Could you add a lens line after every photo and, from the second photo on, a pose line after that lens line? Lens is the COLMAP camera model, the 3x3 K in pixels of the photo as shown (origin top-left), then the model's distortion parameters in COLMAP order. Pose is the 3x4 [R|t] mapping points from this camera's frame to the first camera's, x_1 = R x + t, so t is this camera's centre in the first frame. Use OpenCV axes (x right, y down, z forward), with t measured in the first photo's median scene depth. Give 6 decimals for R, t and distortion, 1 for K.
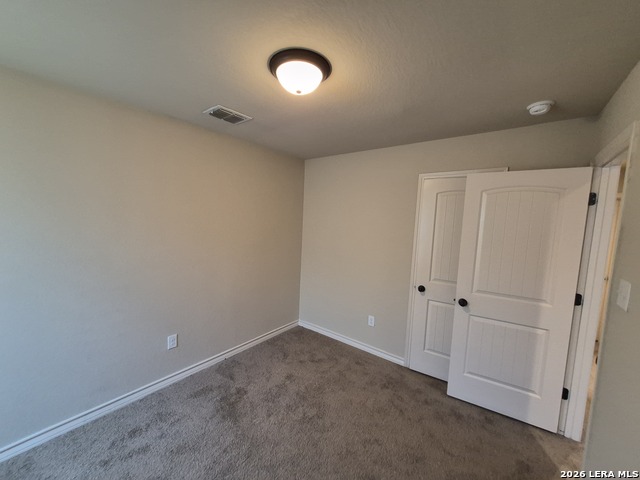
lens RADIAL K [[251.2, 0, 315.1], [0, 251.2, 241.7], [0, 0, 1]] dist [0.007362, -0.000184]
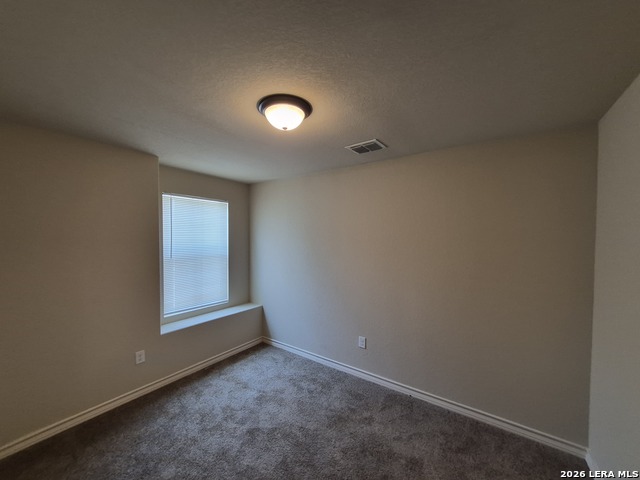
lens RADIAL K [[251.5, 0, 315.5], [0, 251.5, 243.0], [0, 0, 1]] dist [0.007008, -0.000193]
pose [[0.047284, -0.014413, -0.998777, 0.668321], [-0.095336, 0.995266, -0.018876, -0.038889], [0.994322, 0.096112, 0.045686, 0.698743]]
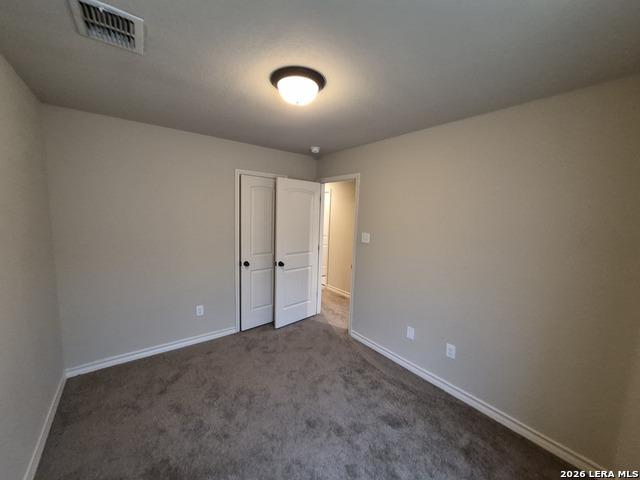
lens RADIAL K [[251.2, 0, 315.1], [0, 251.2, 241.7], [0, 0, 1]] dist [0.007362, -0.000184]
pose [[0.253244, -0.147148, 0.956146, -0.753236], [0.063568, 0.988759, 0.135331, -0.076951], [-0.965312, 0.026509, 0.259752, 0.395136]]
